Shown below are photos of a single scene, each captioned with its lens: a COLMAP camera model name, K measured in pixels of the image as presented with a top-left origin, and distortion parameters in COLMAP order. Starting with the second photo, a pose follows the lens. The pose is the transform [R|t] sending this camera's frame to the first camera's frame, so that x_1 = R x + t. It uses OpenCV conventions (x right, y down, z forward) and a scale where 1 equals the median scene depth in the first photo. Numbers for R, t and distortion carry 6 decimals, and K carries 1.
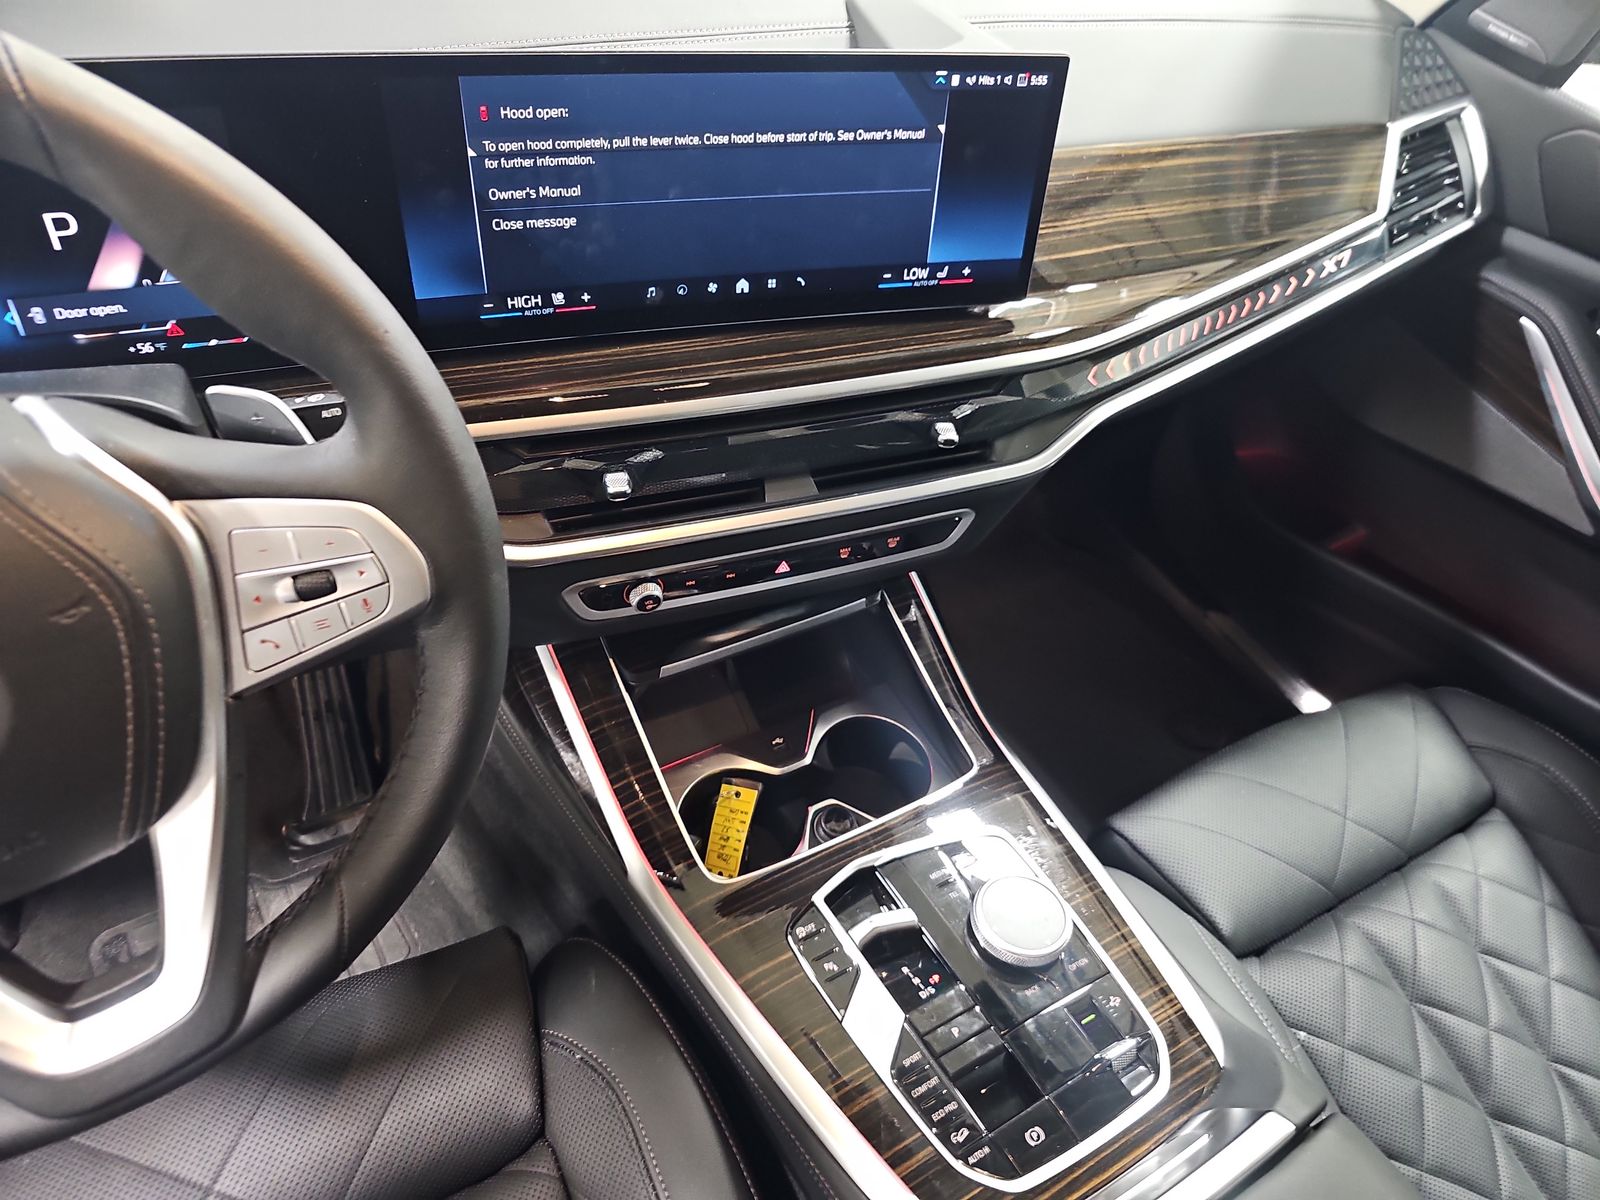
lens RADIAL K [[1069.4, 0, 798.2], [0, 1069.4, 598.1], [0, 0, 1]] dist [0.023830, -0.013053]
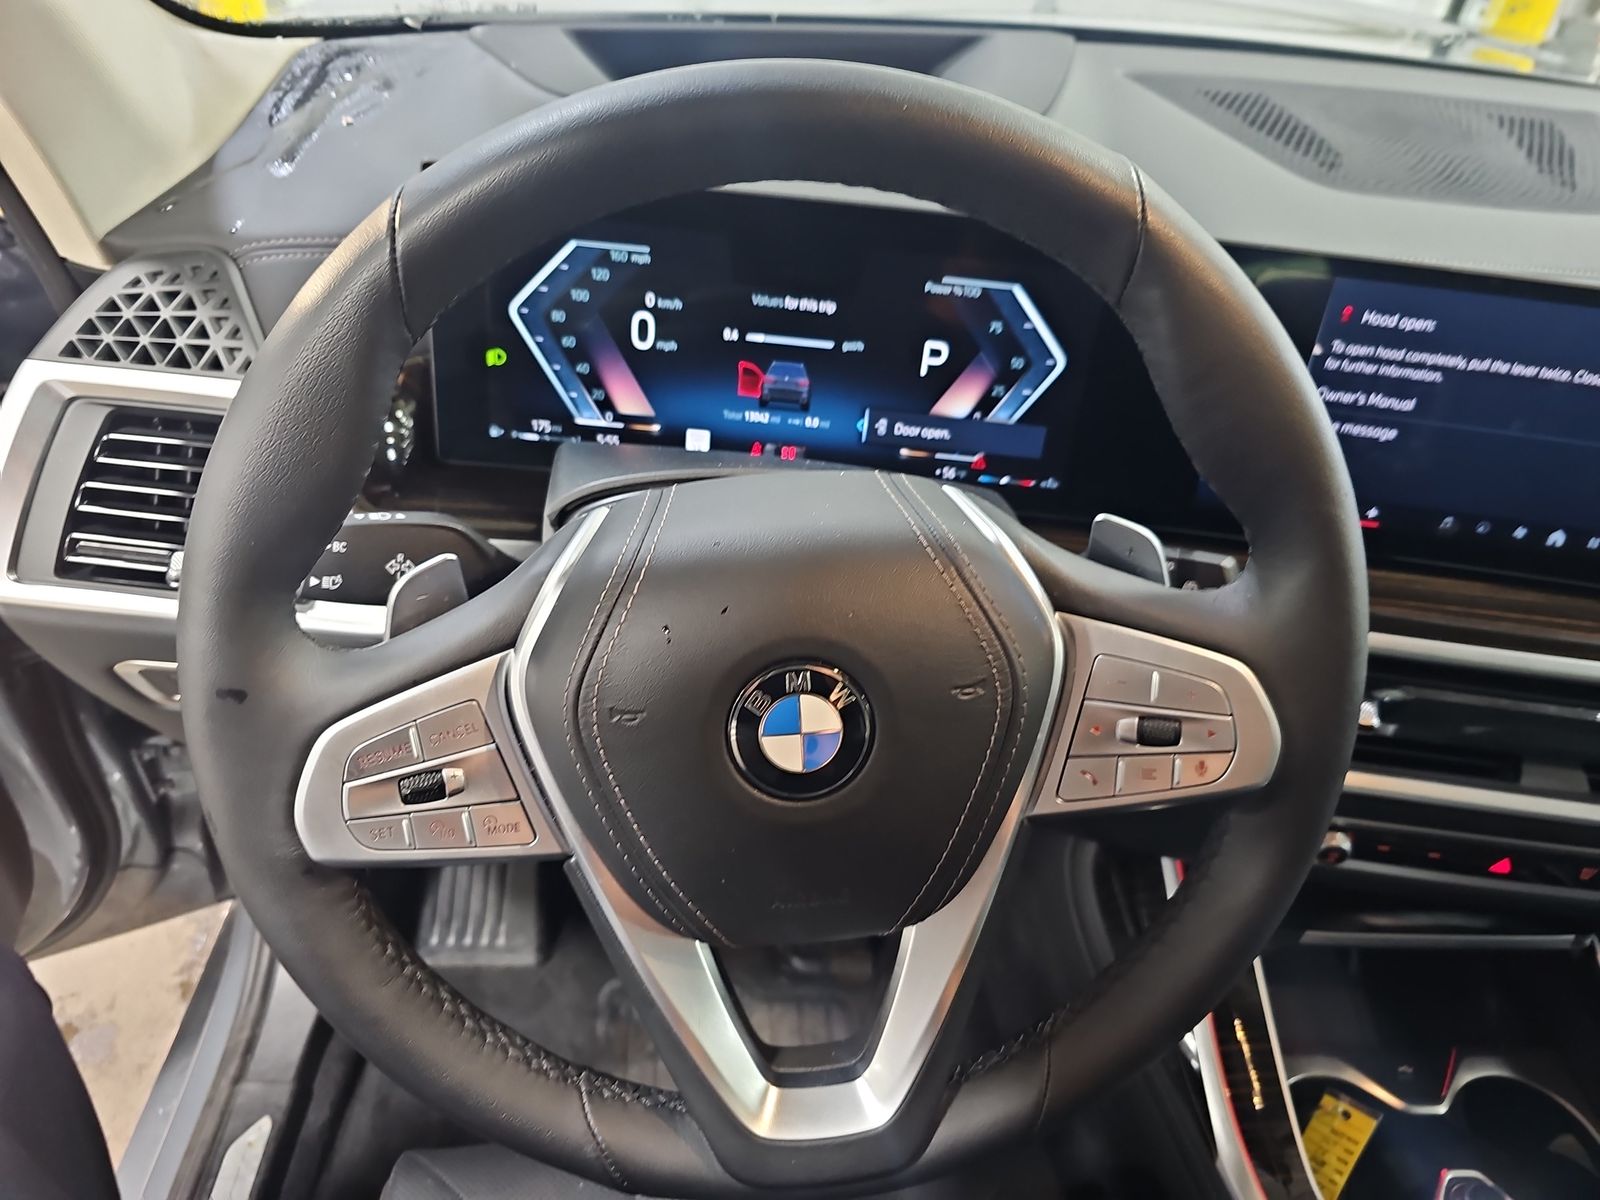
lens RADIAL K [[1069.4, 0, 799.5], [0, 1069.4, 600.7], [0, 0, 1]] dist [0.023830, -0.013053]
pose [[0.894748, 0.235766, -0.379263, -0.305361], [-0.307560, 0.941089, -0.140566, 0.082130], [0.323780, 0.242417, 0.914549, 0.011303]]
